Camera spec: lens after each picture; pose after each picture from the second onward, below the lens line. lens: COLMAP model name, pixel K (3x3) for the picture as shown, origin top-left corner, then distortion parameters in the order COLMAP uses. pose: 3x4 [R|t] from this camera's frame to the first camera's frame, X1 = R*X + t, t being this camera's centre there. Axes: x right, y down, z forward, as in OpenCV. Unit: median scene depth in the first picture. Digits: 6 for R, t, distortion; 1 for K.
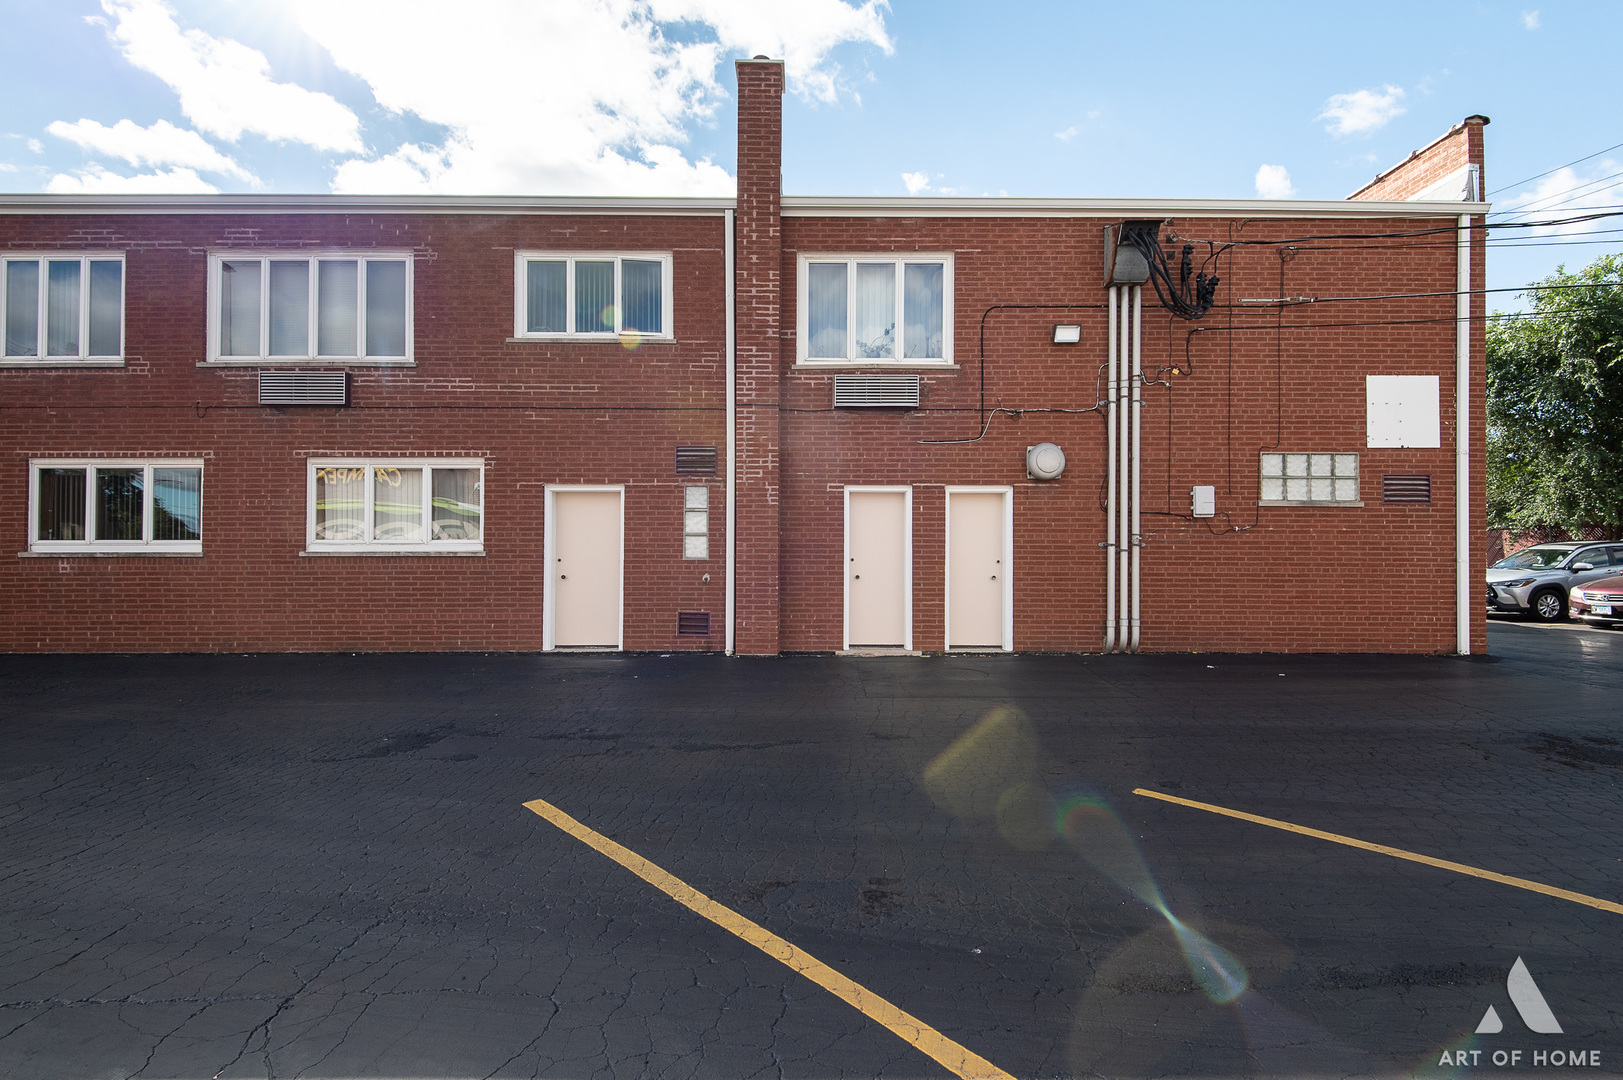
lens RADIAL K [[738.3, 0, 811.2], [0, 738.3, 534.0], [0, 0, 1]] dist [0.013523, -0.006381]
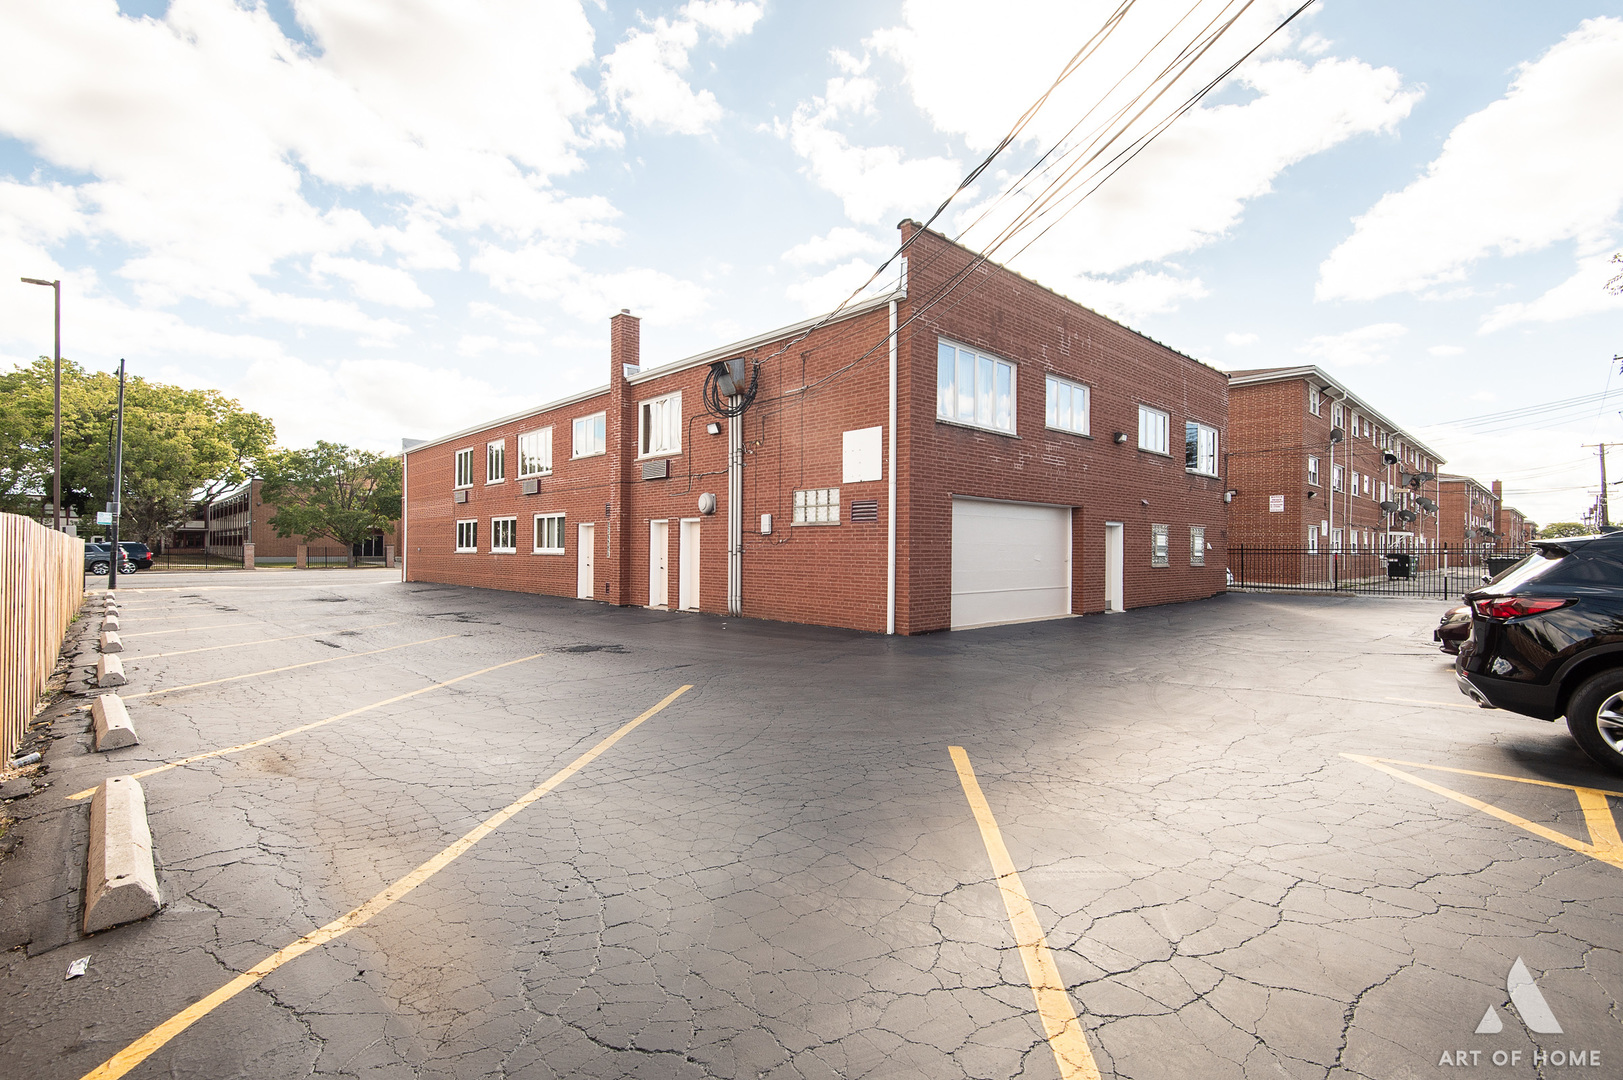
lens RADIAL K [[738.3, 0, 811.0], [0, 738.3, 544.8], [0, 0, 1]] dist [0.013523, -0.006381]
pose [[0.694842, -0.003742, -0.719153, 1.714904], [-0.002973, 0.999963, -0.008076, 0.012785], [0.719157, 0.007750, 0.694805, -0.021606]]
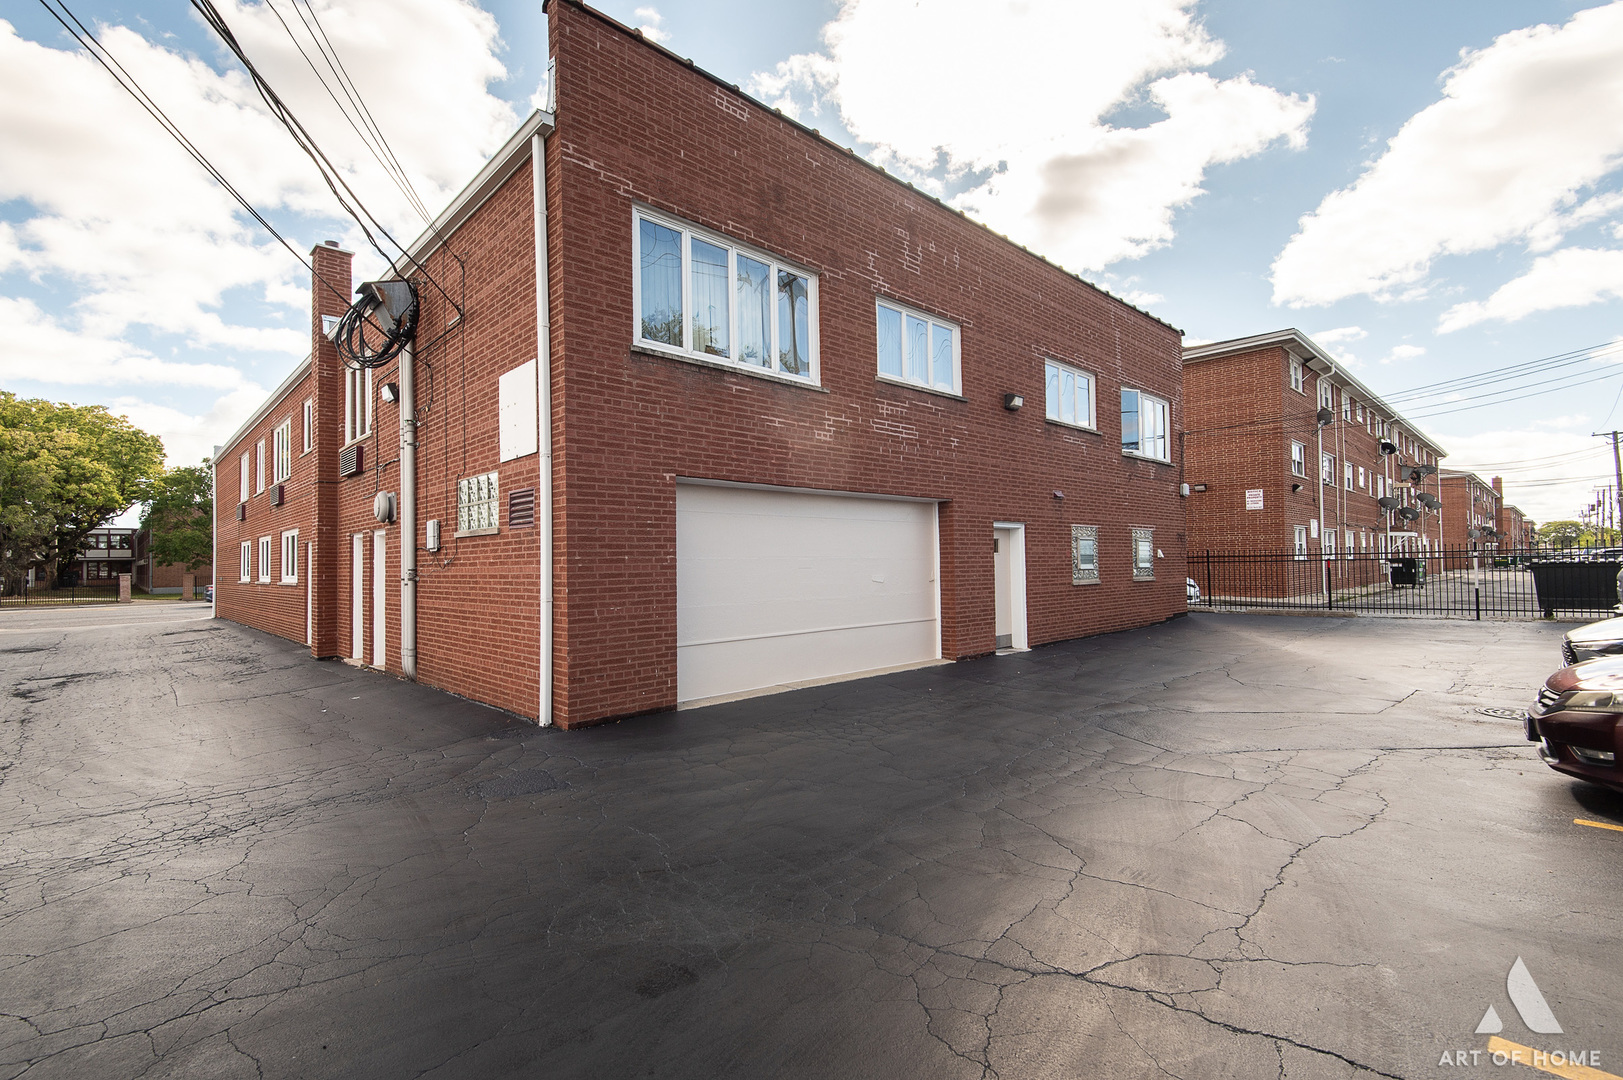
lens RADIAL K [[738.3, 0, 813.3], [0, 738.3, 546.3], [0, 0, 1]] dist [0.013523, -0.006381]
pose [[0.699491, -0.032779, -0.713889, 1.590807], [0.019478, 0.999451, -0.026805, 0.007824], [0.714376, 0.004845, 0.699745, 0.663577]]
